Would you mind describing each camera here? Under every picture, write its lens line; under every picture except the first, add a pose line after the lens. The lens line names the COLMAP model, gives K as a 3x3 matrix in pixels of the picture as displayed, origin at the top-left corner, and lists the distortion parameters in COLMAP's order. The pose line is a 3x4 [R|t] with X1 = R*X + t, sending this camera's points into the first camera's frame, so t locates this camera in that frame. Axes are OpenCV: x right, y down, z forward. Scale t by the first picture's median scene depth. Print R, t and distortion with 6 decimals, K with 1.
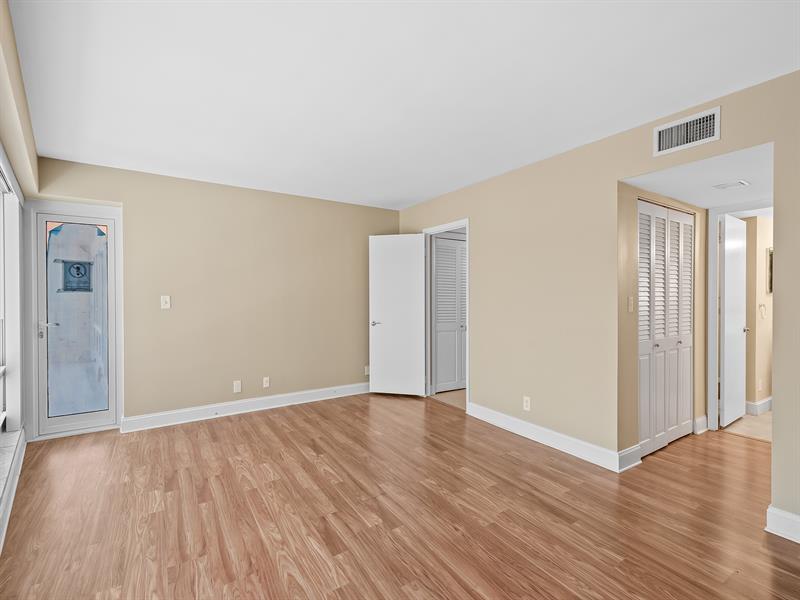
lens RADIAL K [[375.0, 0, 403.2], [0, 375.0, 299.4], [0, 0, 1]] dist [0.010671, -0.007452]
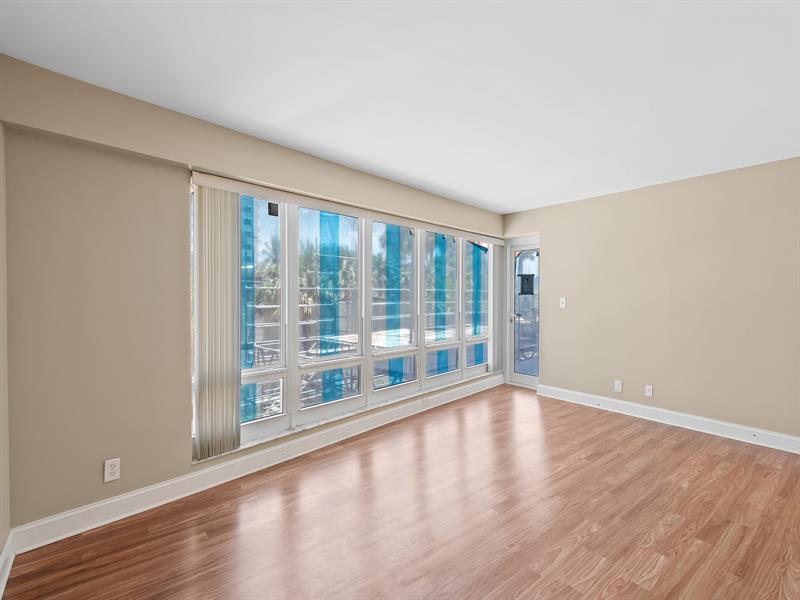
lens RADIAL K [[377.8, 0, 403.5], [0, 377.8, 298.3], [0, 0, 1]] dist [0.018080, -0.007678]
pose [[0.084191, 0.008329, -0.996415, 0.638723], [-0.010364, 0.999918, 0.007482, -0.011992], [0.996396, 0.009697, 0.084270, 0.381692]]
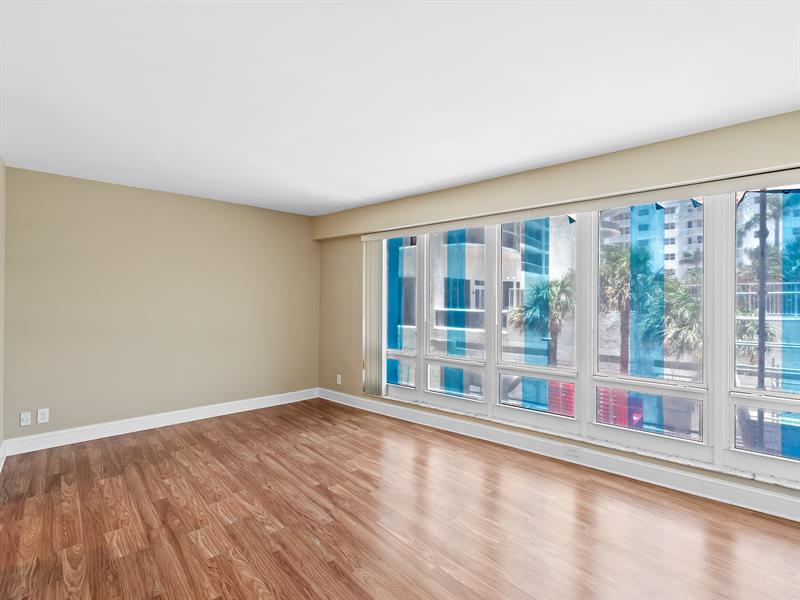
lens RADIAL K [[375.0, 0, 403.2], [0, 375.0, 299.4], [0, 0, 1]] dist [0.010671, -0.007452]
pose [[-0.987151, -0.005172, -0.159704, -0.061449], [-0.006240, 0.999961, 0.006183, -0.026141], [0.159666, 0.007100, -0.987146, 1.395855]]
